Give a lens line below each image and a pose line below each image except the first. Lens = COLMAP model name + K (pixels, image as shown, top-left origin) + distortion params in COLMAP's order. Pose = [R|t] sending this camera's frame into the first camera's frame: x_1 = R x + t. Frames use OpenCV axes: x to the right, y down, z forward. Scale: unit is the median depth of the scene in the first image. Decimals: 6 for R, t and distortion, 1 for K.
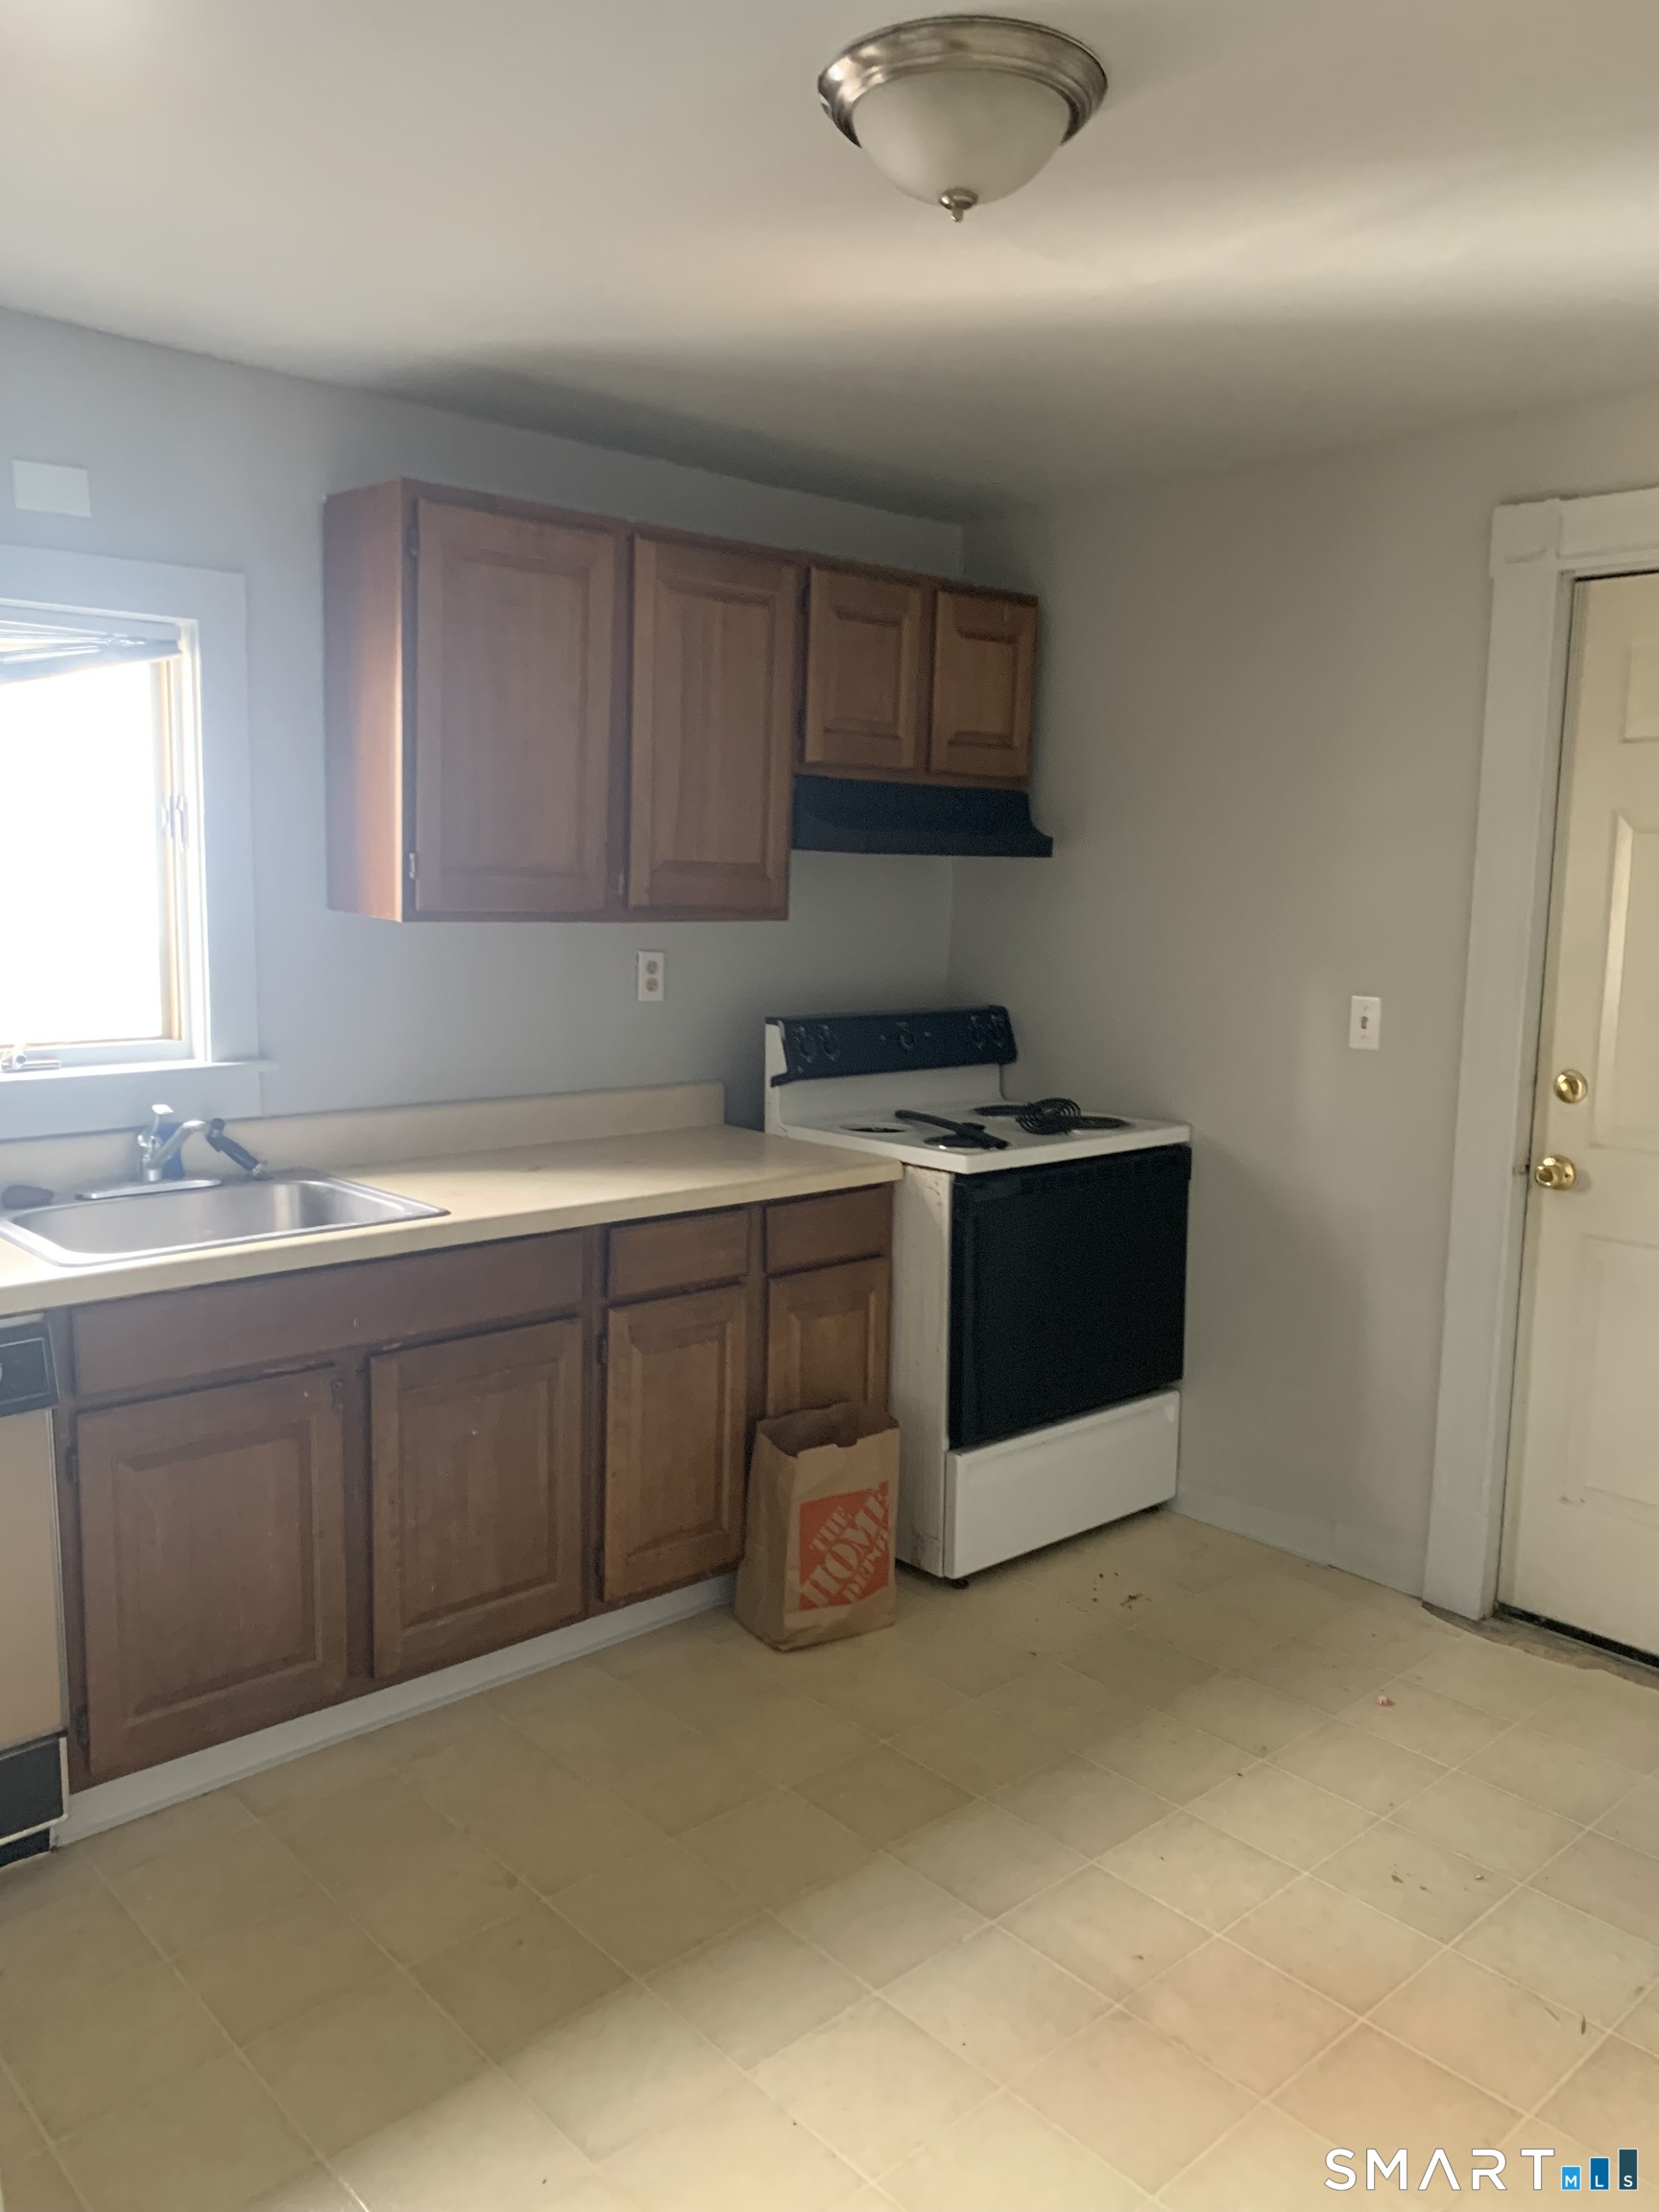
lens RADIAL K [[1697.4, 0, 821.6], [0, 1697.4, 1115.3], [0, 0, 1]] dist [0.031313, -0.006728]
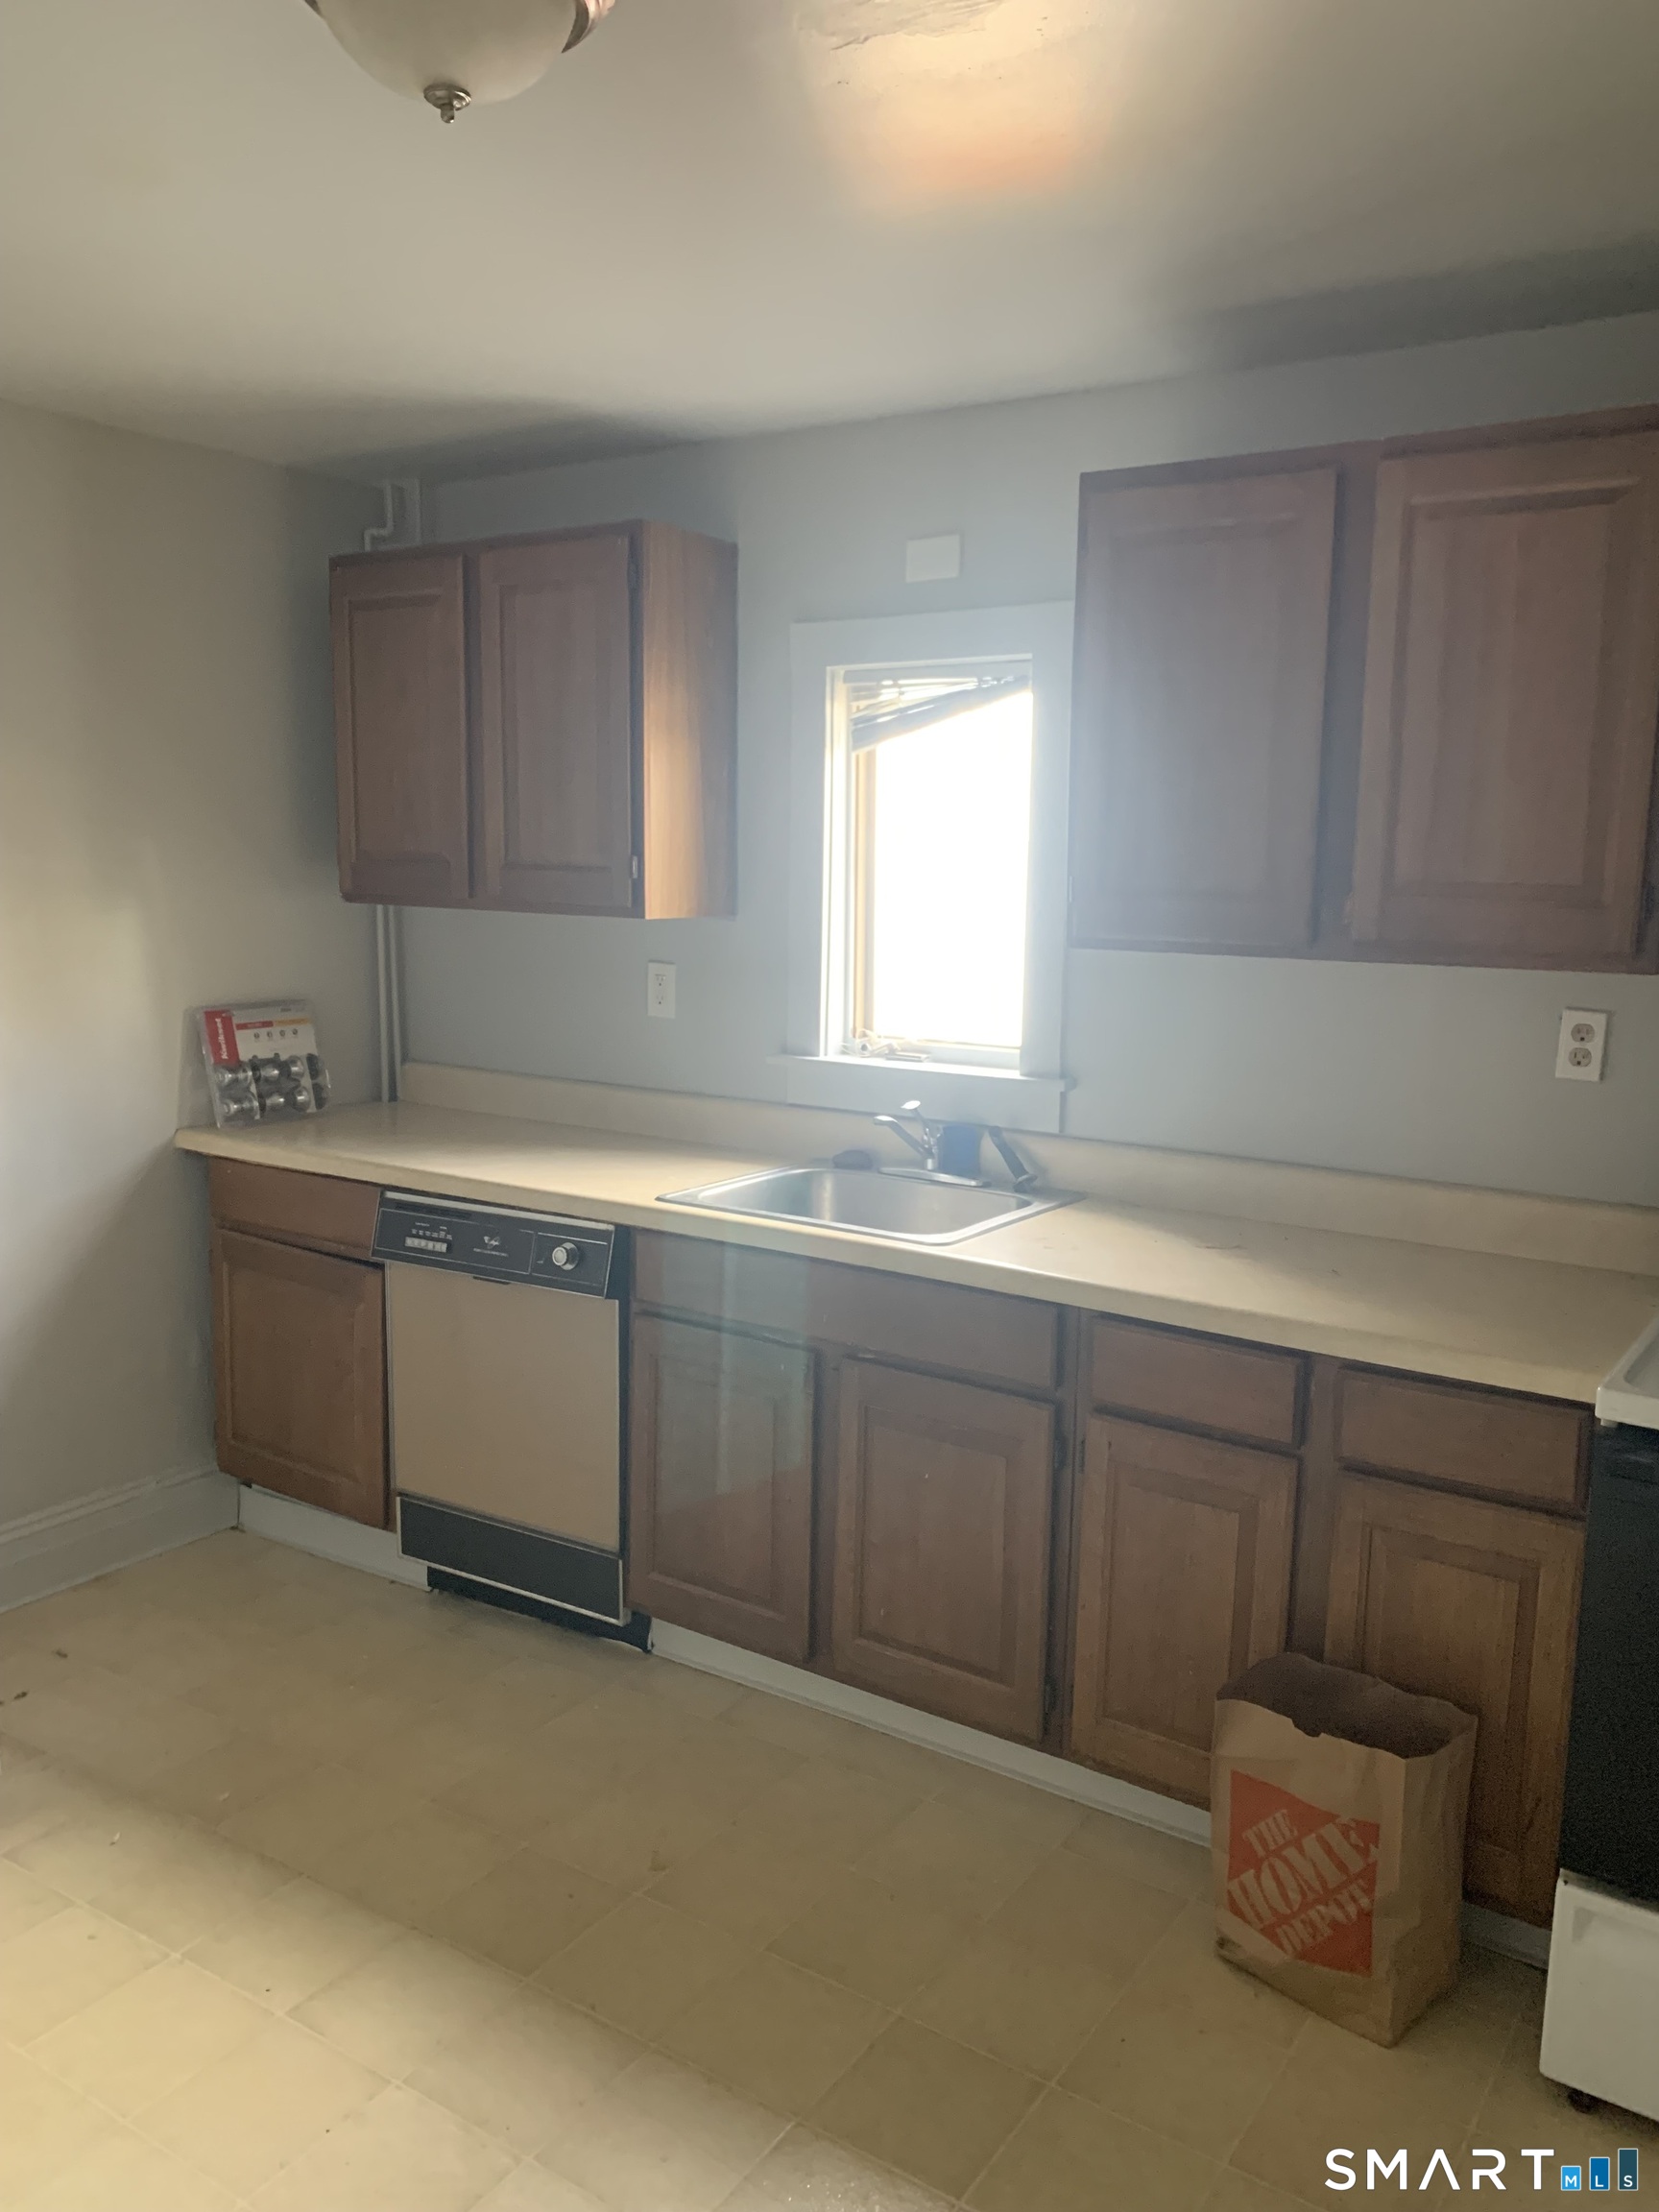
lens RADIAL K [[1697.4, 0, 821.0], [0, 1697.4, 1093.4], [0, 0, 1]] dist [0.031313, -0.006728]
pose [[0.237643, 0.132001, -0.962342, 0.602306], [-0.147505, 0.984138, 0.098566, -0.100135], [0.960087, 0.118526, 0.253345, 0.602569]]
